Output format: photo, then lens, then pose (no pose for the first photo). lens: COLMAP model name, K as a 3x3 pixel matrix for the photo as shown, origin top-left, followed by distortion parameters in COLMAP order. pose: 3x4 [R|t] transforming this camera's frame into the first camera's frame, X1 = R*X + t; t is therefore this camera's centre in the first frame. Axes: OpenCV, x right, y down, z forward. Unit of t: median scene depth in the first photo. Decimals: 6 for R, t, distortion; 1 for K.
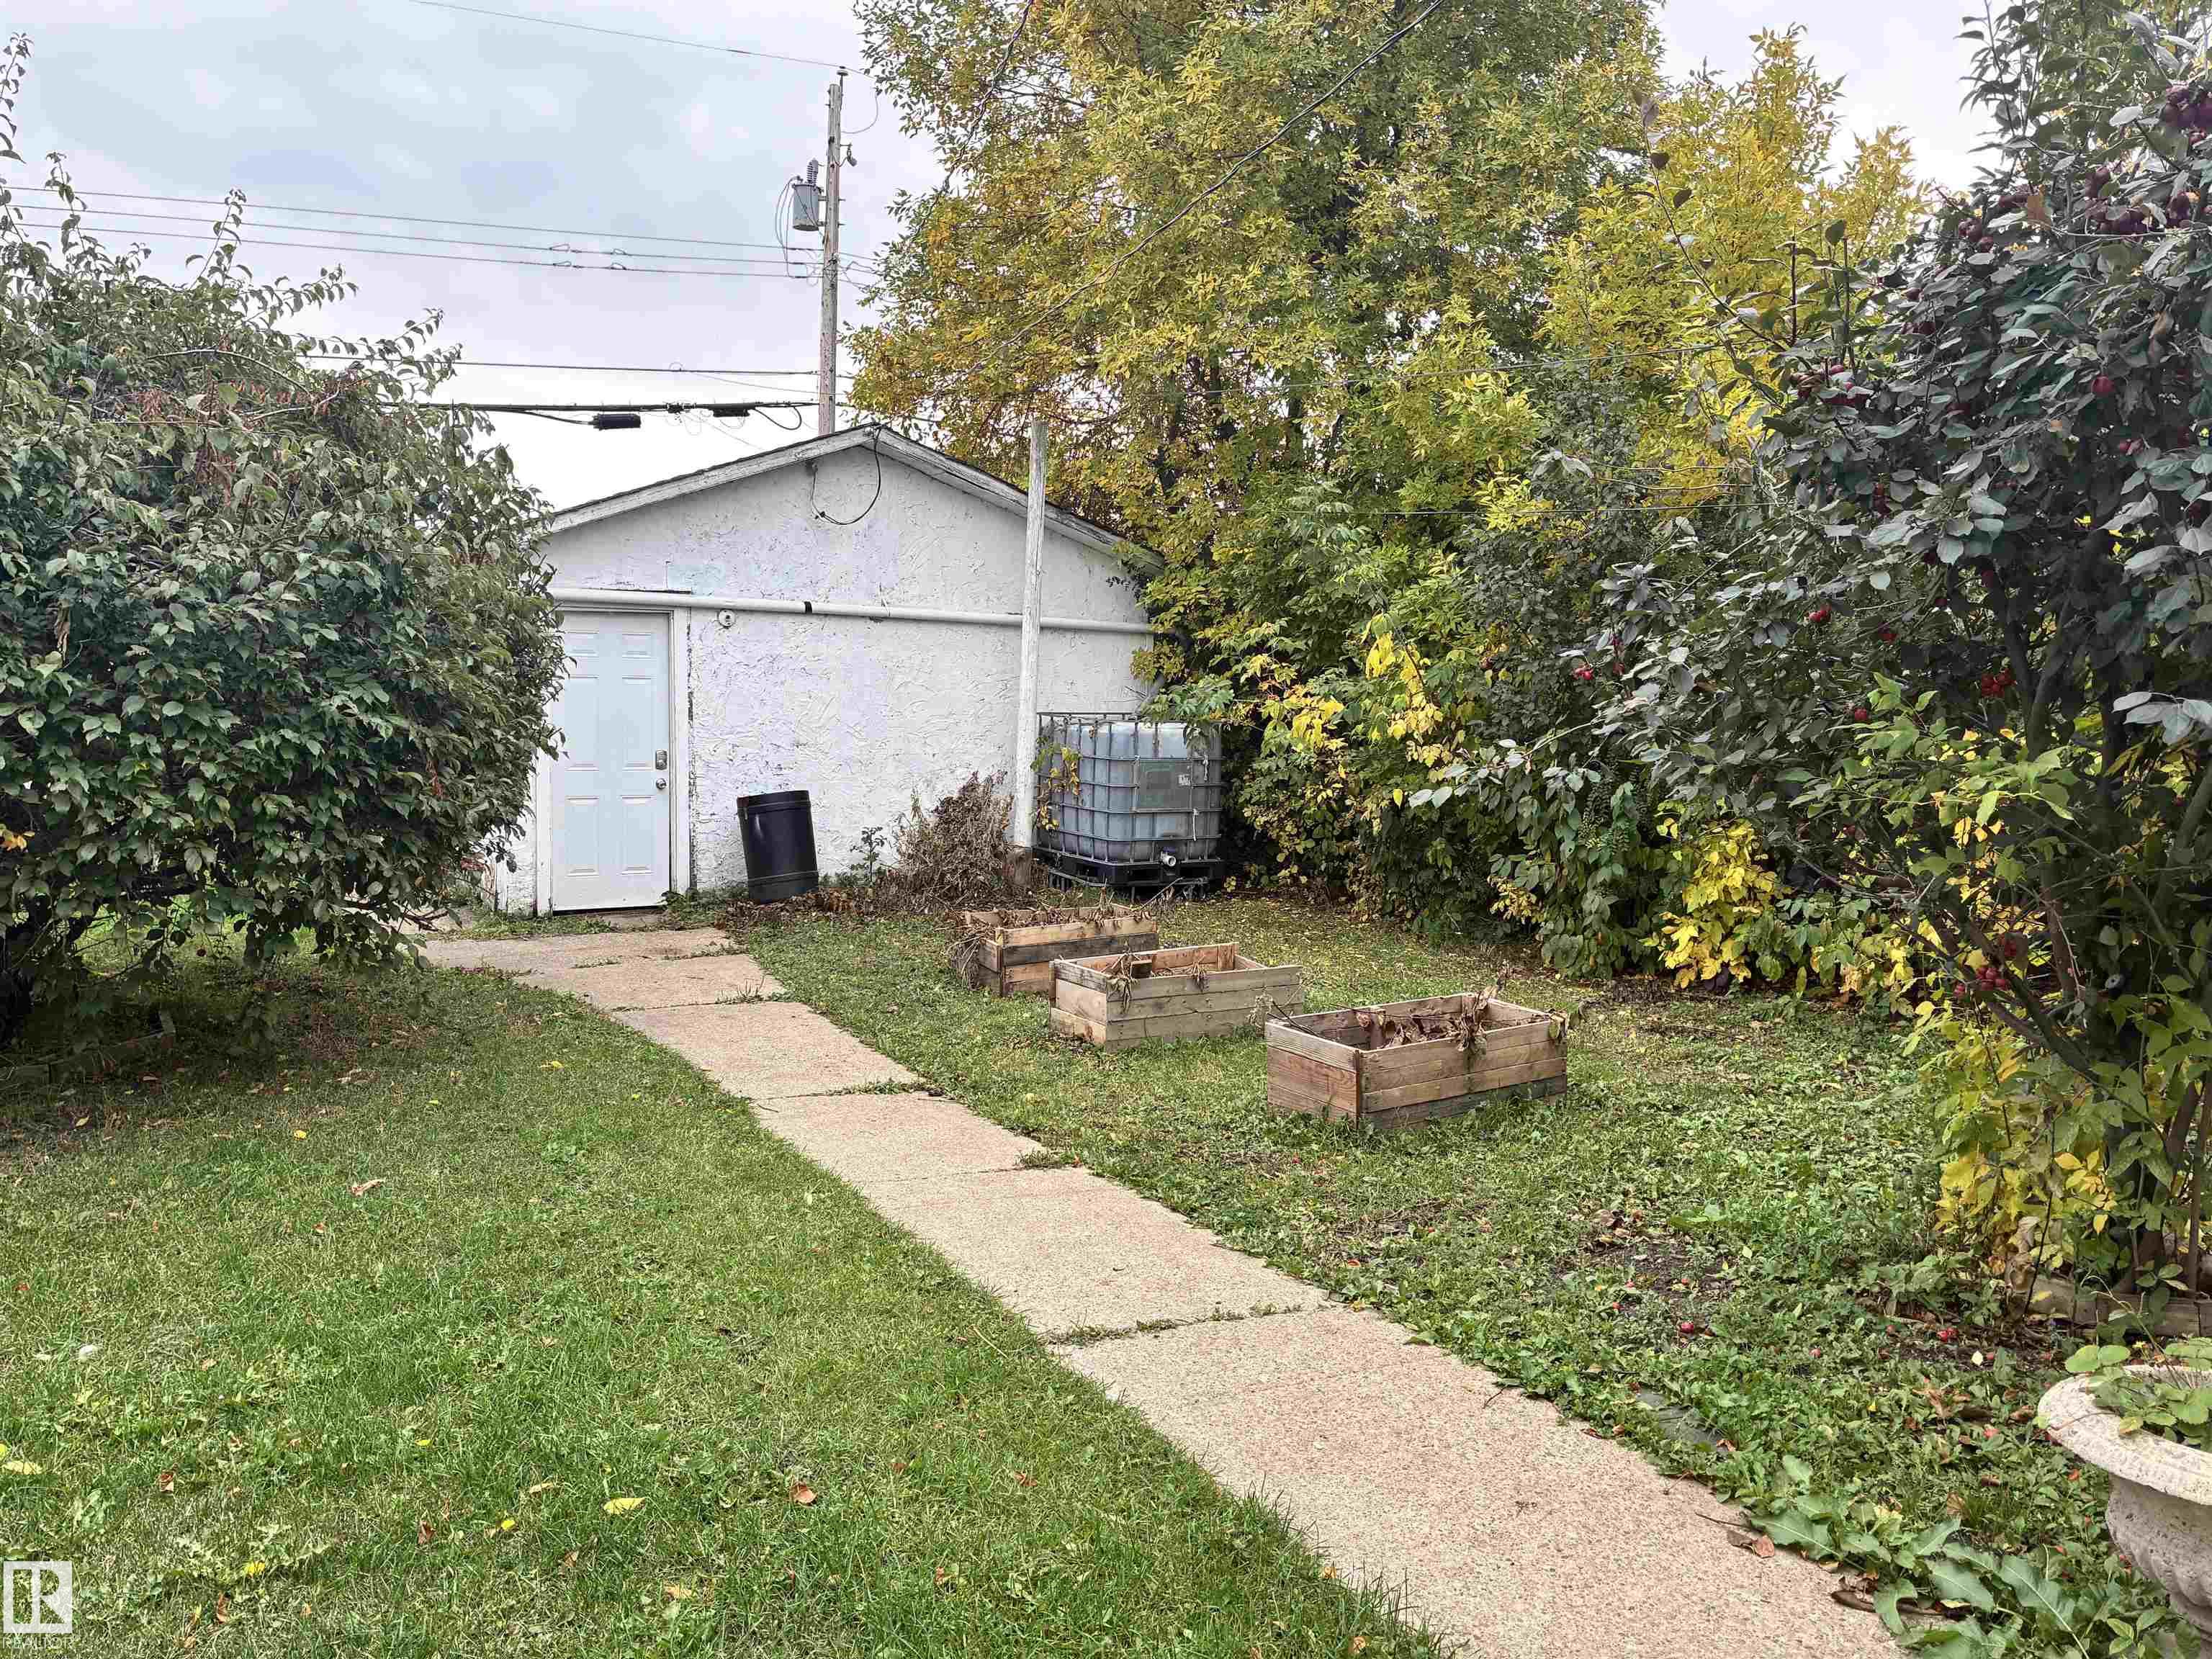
lens RADIAL K [[1668.7, 0, 1095.7], [0, 1668.7, 807.2], [0, 0, 1]] dist [0.046183, -0.058438]
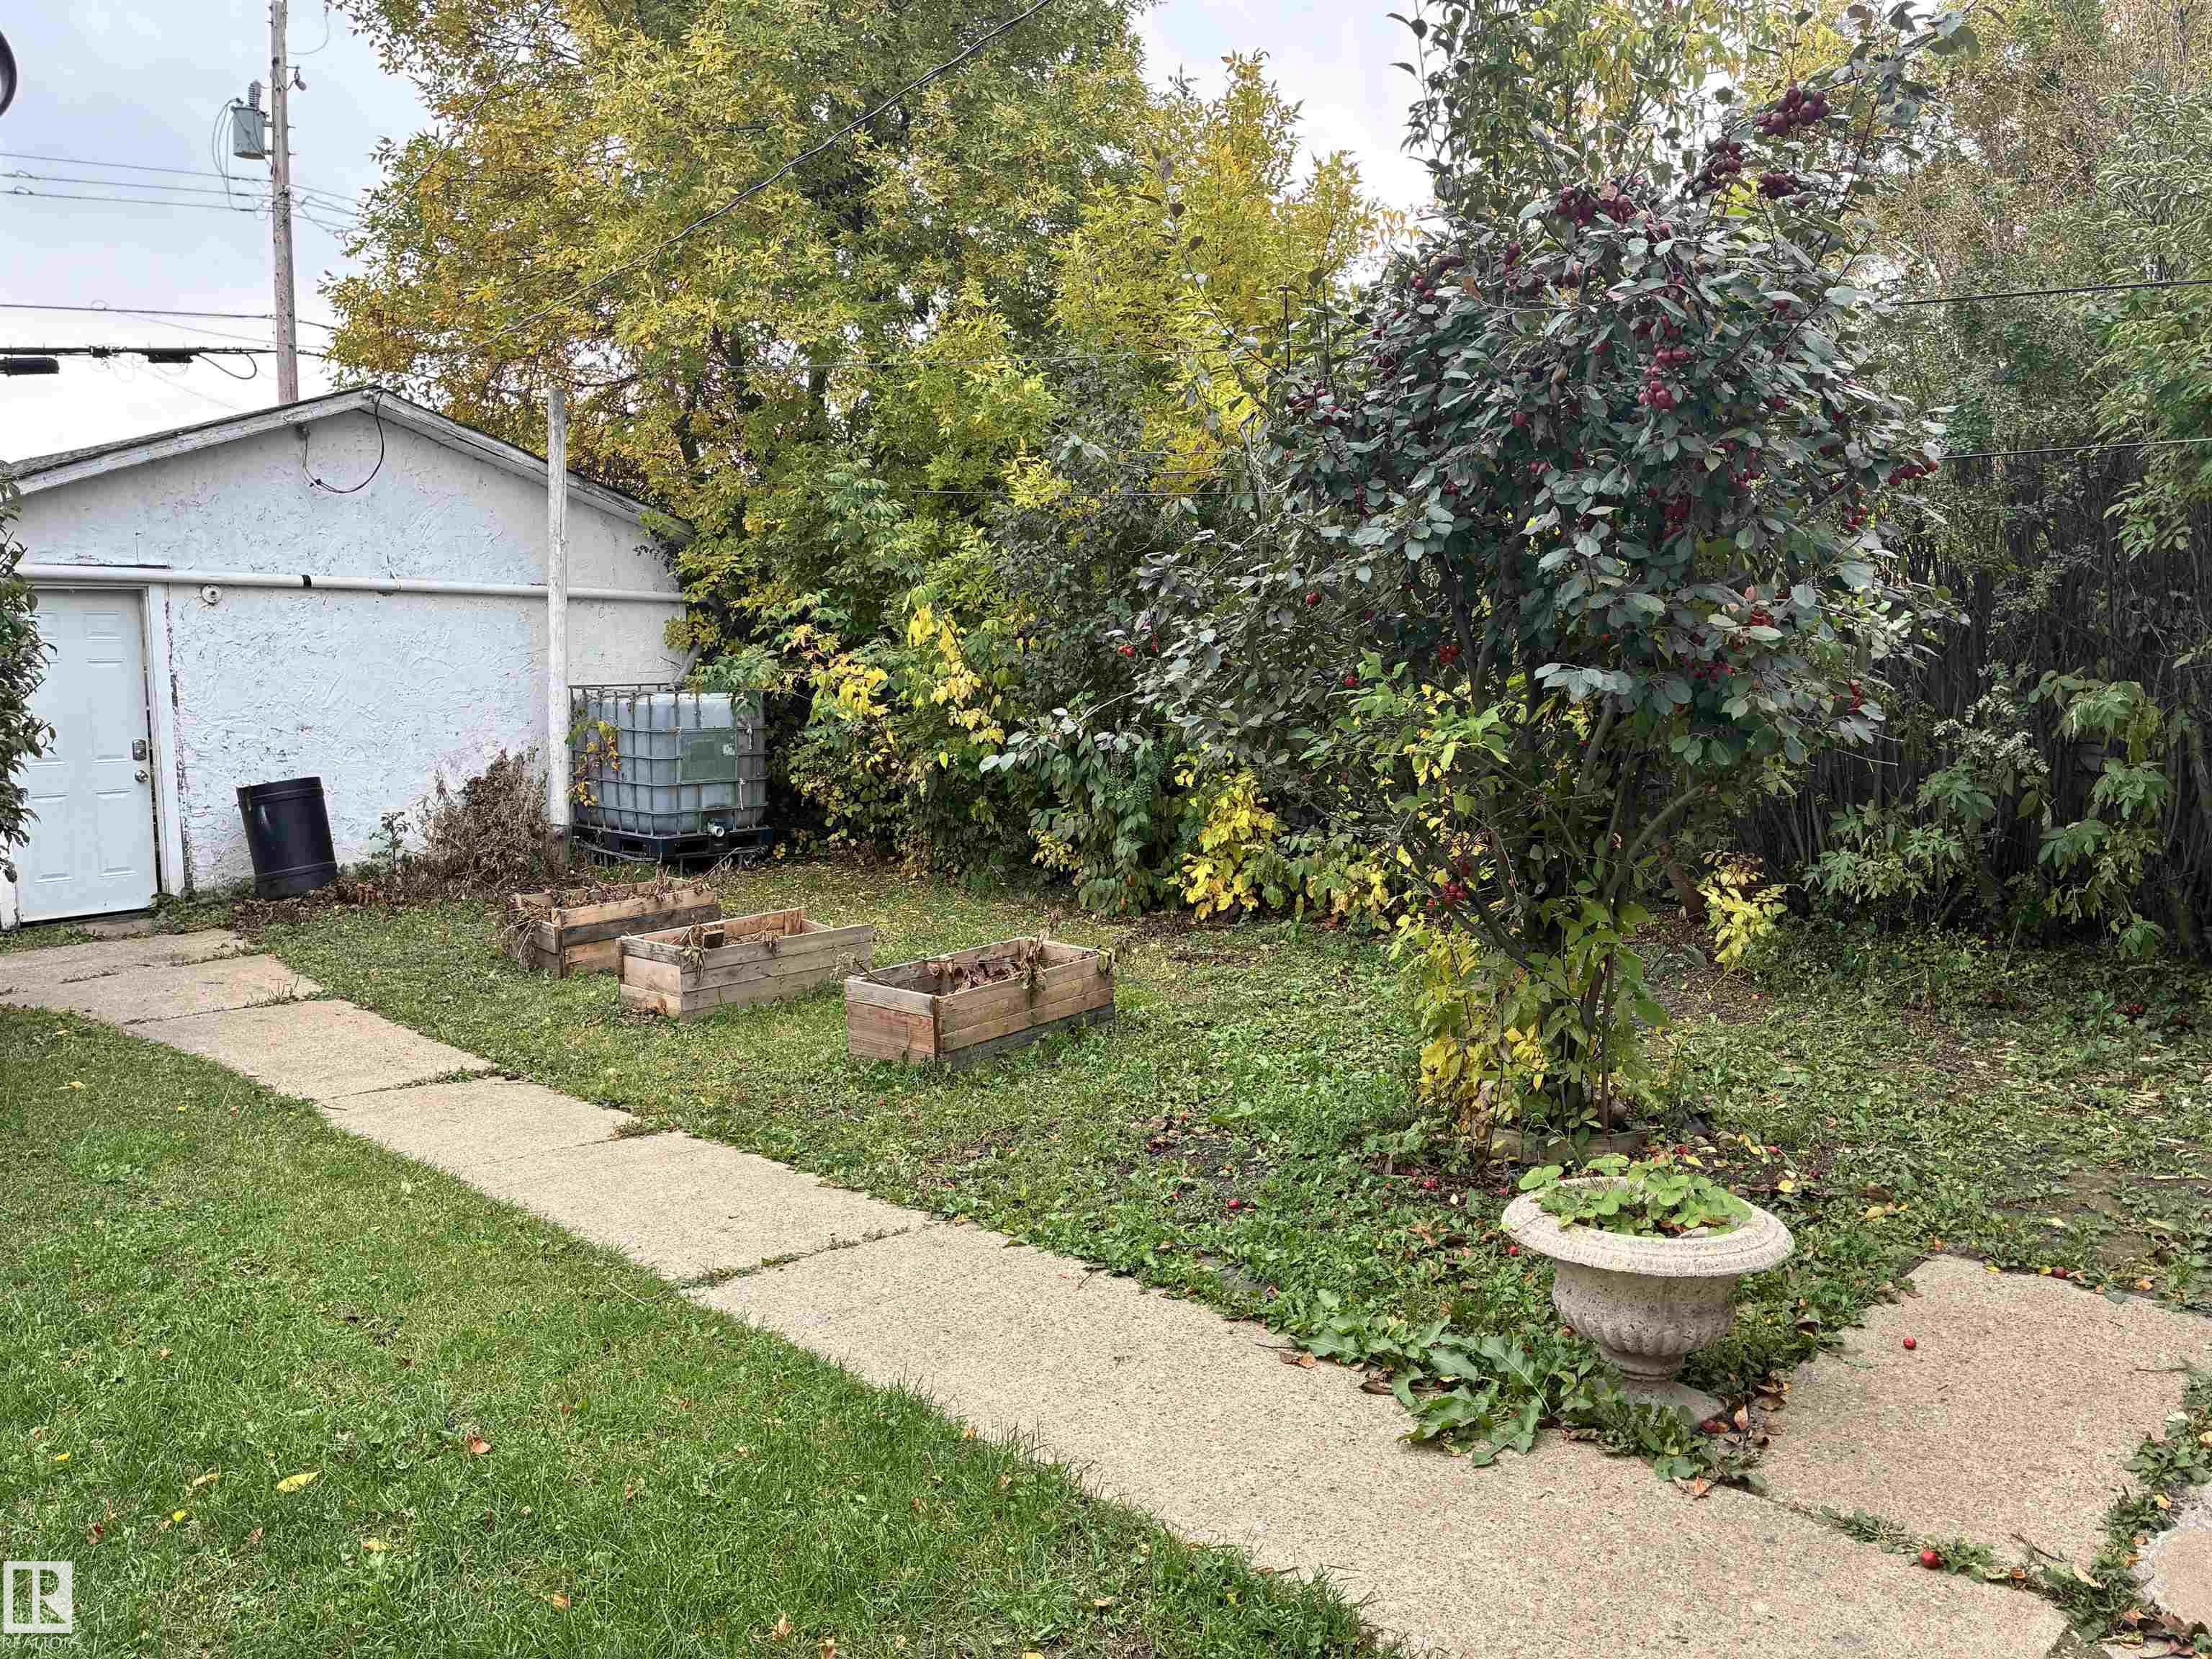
lens RADIAL K [[1668.7, 0, 1107.5], [0, 1668.7, 814.2], [0, 0, 1]] dist [0.046183, -0.058438]
pose [[0.956081, -0.050367, 0.288741, -0.037703], [0.042109, 0.998509, 0.034745, -0.005340], [-0.290061, -0.021060, 0.956777, -0.060364]]
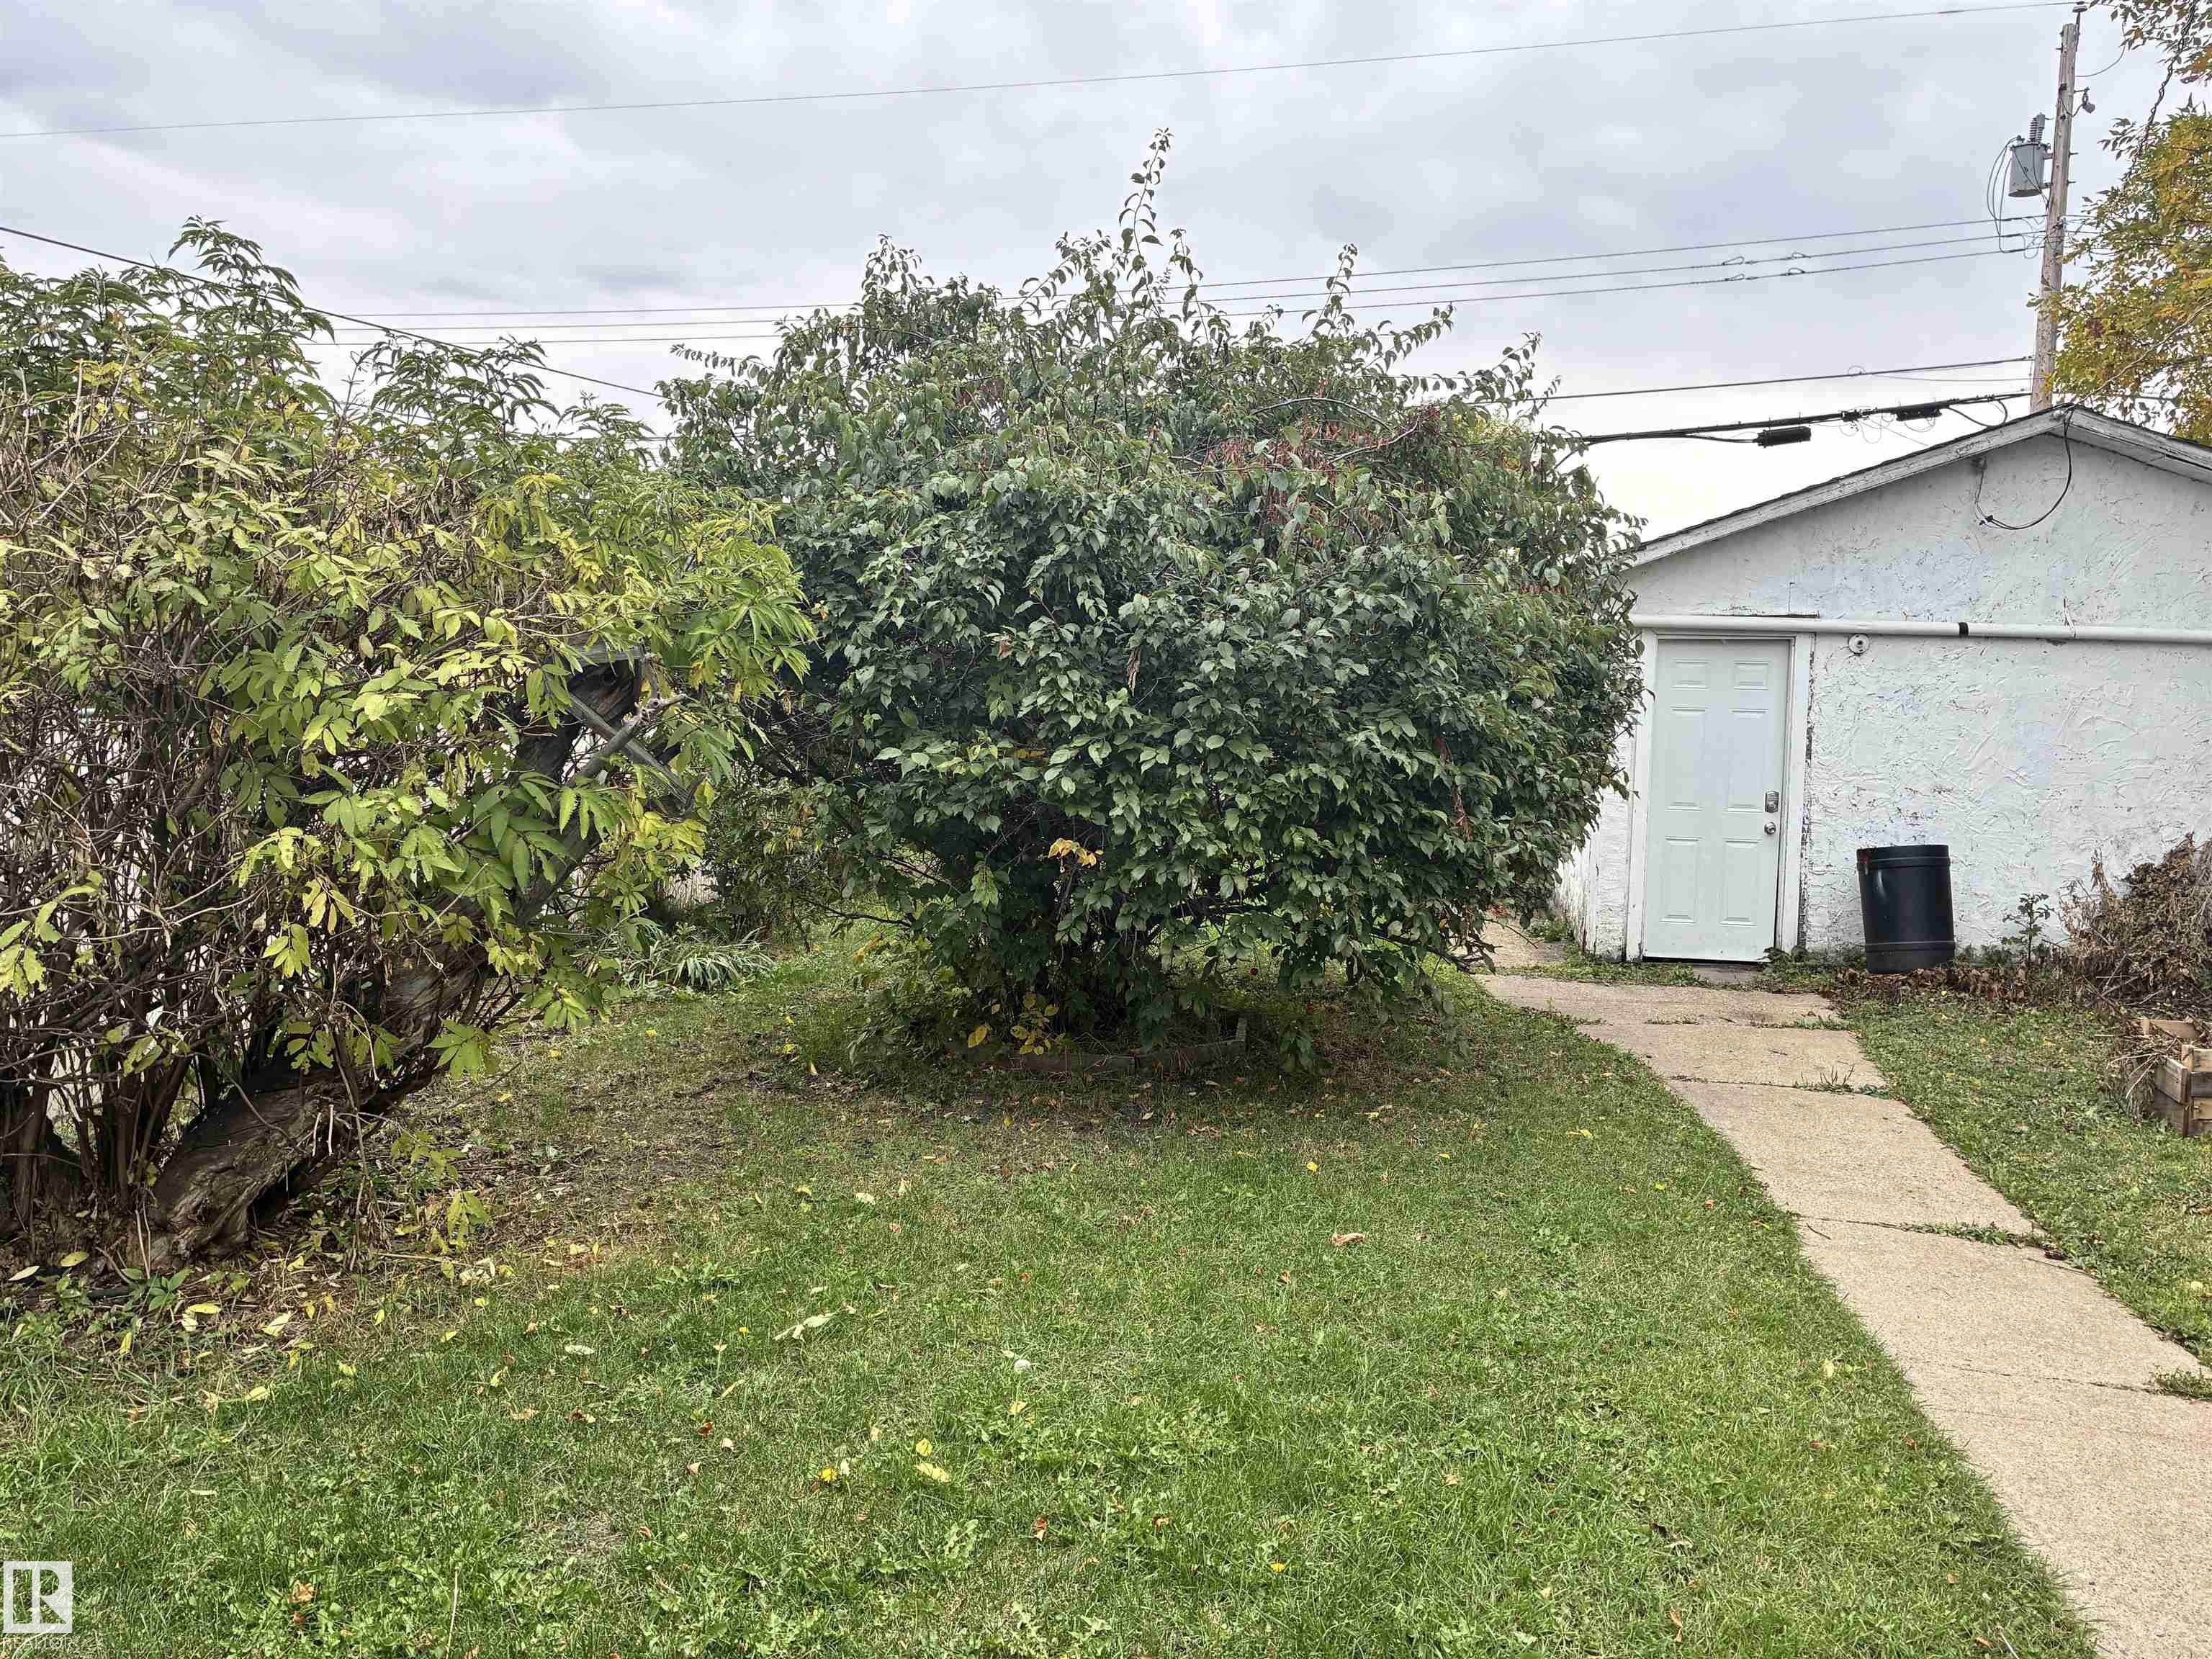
lens RADIAL K [[1668.7, 0, 1099.7], [0, 1668.7, 806.6], [0, 0, 1]] dist [0.046183, -0.058438]
pose [[0.782610, 0.045578, -0.620841, 0.032883], [-0.056130, 0.998420, 0.002541, -0.012959], [0.619977, 0.032859, 0.783932, 0.110176]]
